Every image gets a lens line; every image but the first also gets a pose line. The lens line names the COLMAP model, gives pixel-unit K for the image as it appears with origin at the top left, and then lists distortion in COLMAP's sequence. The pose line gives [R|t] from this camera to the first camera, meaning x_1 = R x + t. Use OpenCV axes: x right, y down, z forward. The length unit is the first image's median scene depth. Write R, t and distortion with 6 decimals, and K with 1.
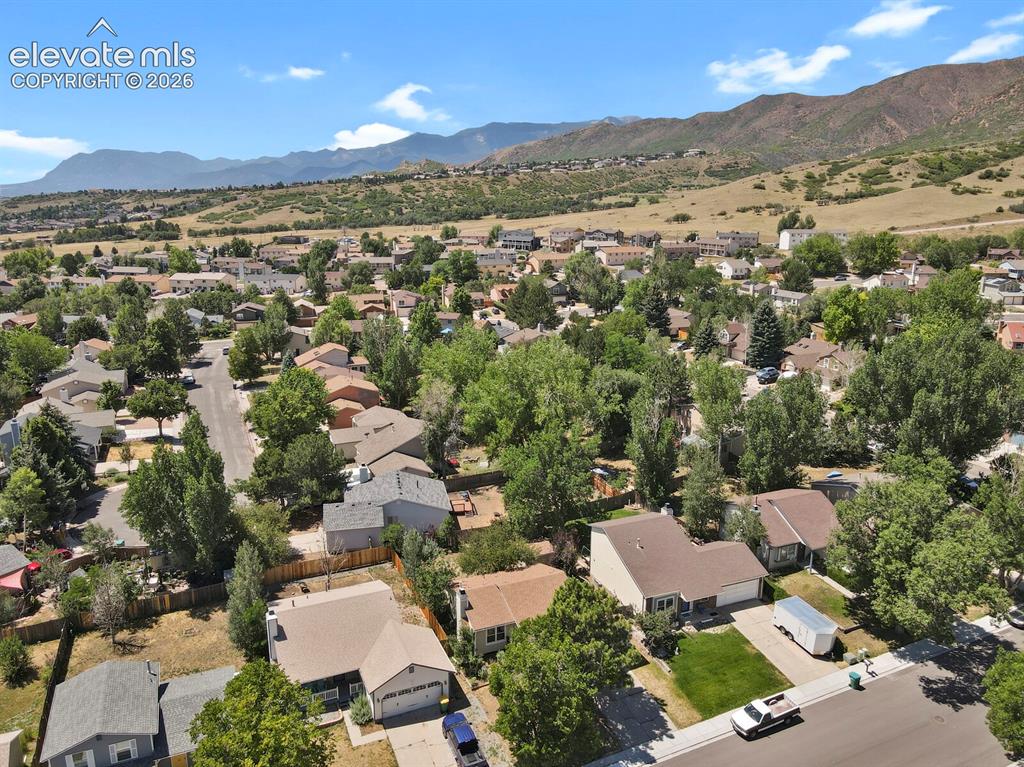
lens RADIAL K [[754.9, 0, 512.0], [0, 754.9, 383.5], [0, 0, 1]] dist [0.000263, 0.037114]
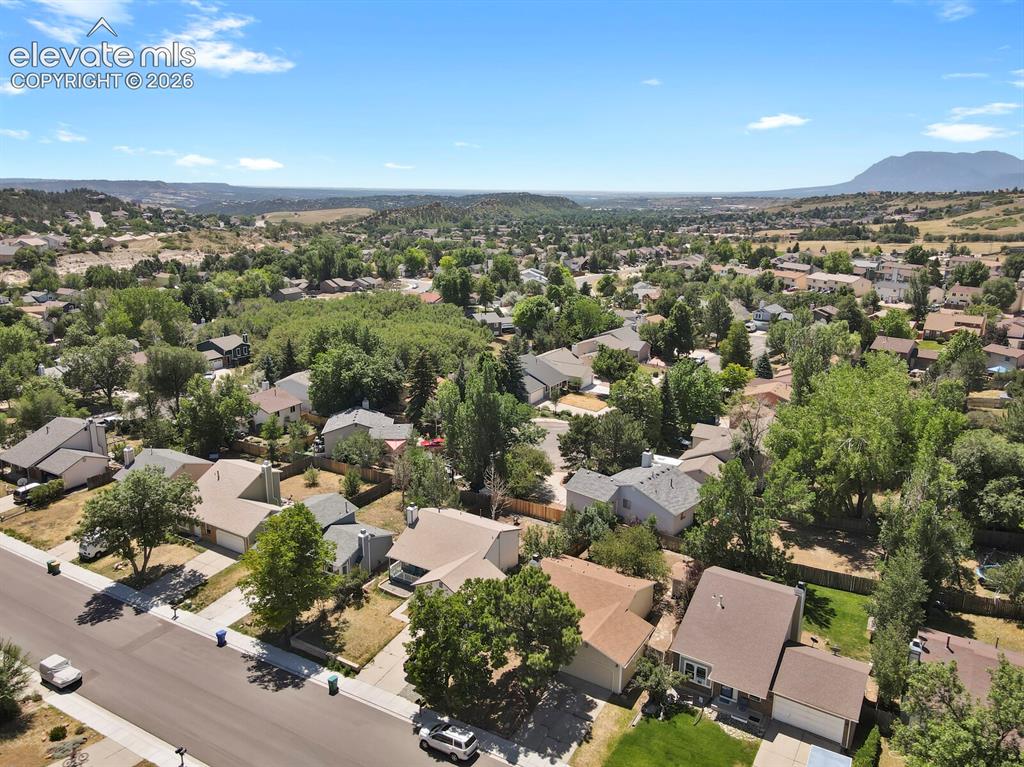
lens RADIAL K [[754.9, 0, 512.0], [0, 754.9, 383.5], [0, 0, 1]] dist [0.000263, 0.037114]
pose [[0.578106, 0.214979, -0.787132, 0.108993], [-0.217076, 0.970425, 0.105609, -0.011784], [0.786557, 0.109815, 0.607676, 0.042236]]
